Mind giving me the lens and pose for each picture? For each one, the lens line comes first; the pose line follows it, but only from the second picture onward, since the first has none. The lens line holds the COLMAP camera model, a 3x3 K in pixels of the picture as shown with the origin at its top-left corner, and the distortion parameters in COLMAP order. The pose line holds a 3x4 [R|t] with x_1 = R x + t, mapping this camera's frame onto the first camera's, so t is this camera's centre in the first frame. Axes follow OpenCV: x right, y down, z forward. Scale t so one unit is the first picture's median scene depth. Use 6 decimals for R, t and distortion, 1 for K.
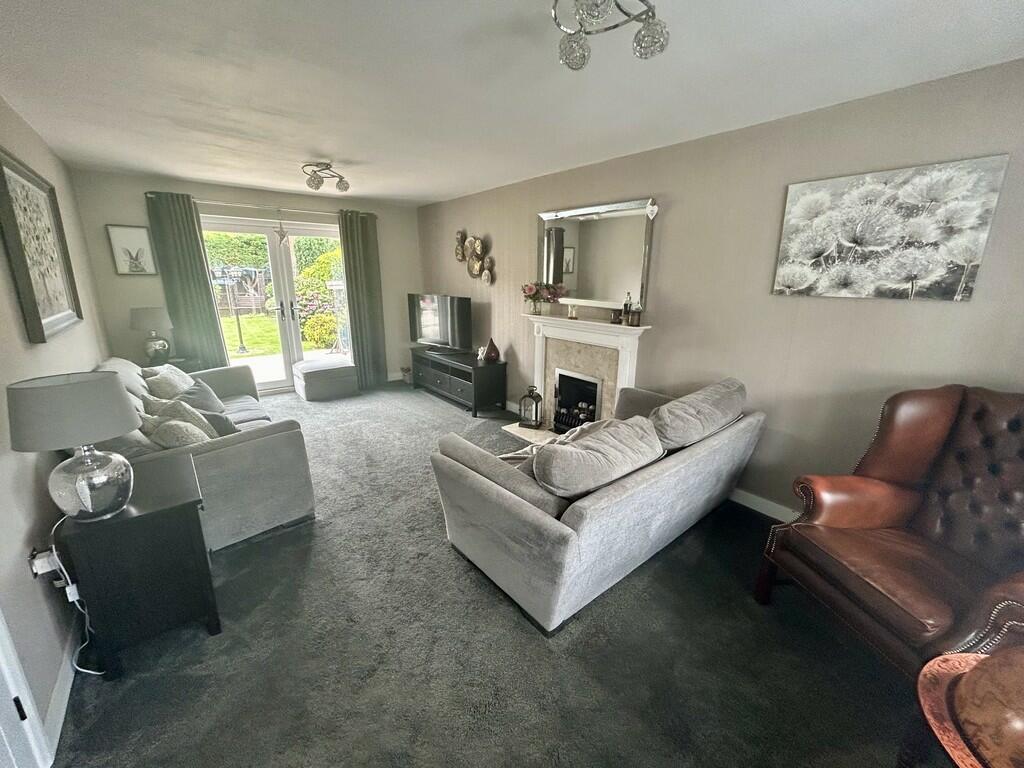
lens RADIAL K [[414.6, 0, 513.8], [0, 414.6, 380.4], [0, 0, 1]] dist [-0.001849, 0.002208]
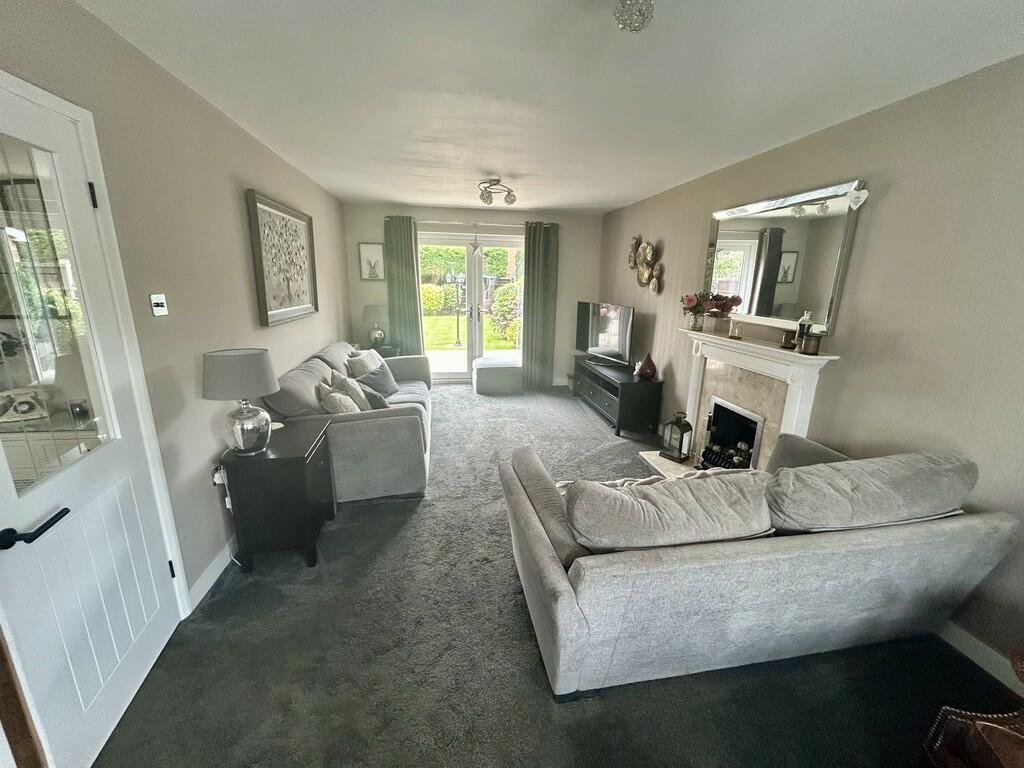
lens RADIAL K [[414.6, 0, 509.7], [0, 414.6, 381.2], [0, 0, 1]] dist [-0.001849, 0.002208]
pose [[0.869575, 0.126131, -0.477420, 0.180952], [-0.134180, 0.990805, 0.017366, -0.023306], [0.475221, 0.048959, 0.878504, 0.090447]]
